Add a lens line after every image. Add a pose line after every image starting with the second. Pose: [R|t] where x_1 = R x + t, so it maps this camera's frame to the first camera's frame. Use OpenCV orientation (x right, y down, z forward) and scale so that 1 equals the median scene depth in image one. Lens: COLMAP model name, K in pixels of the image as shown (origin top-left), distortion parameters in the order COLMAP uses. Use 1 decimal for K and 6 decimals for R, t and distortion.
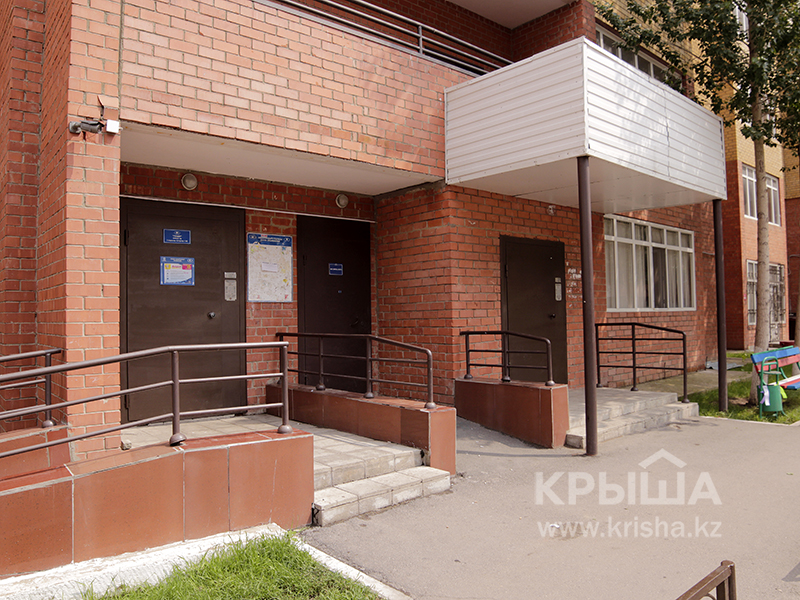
lens RADIAL K [[589.4, 0, 400.0], [0, 589.4, 300.0], [0, 0, 1]] dist [-0.093816, 0.012743]
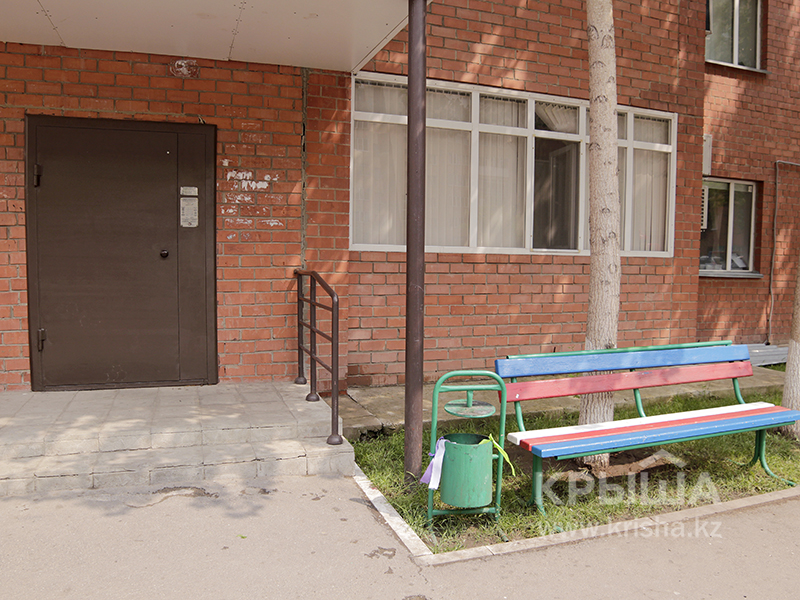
lens RADIAL K [[589.4, 0, 400.0], [0, 589.4, 300.0], [0, 0, 1]] dist [-0.093816, 0.012743]
pose [[0.930056, 0.059028, -0.362645, 0.637244], [-0.020934, 0.993920, 0.108093, 0.005832], [0.366820, -0.092941, 0.925638, 0.511573]]
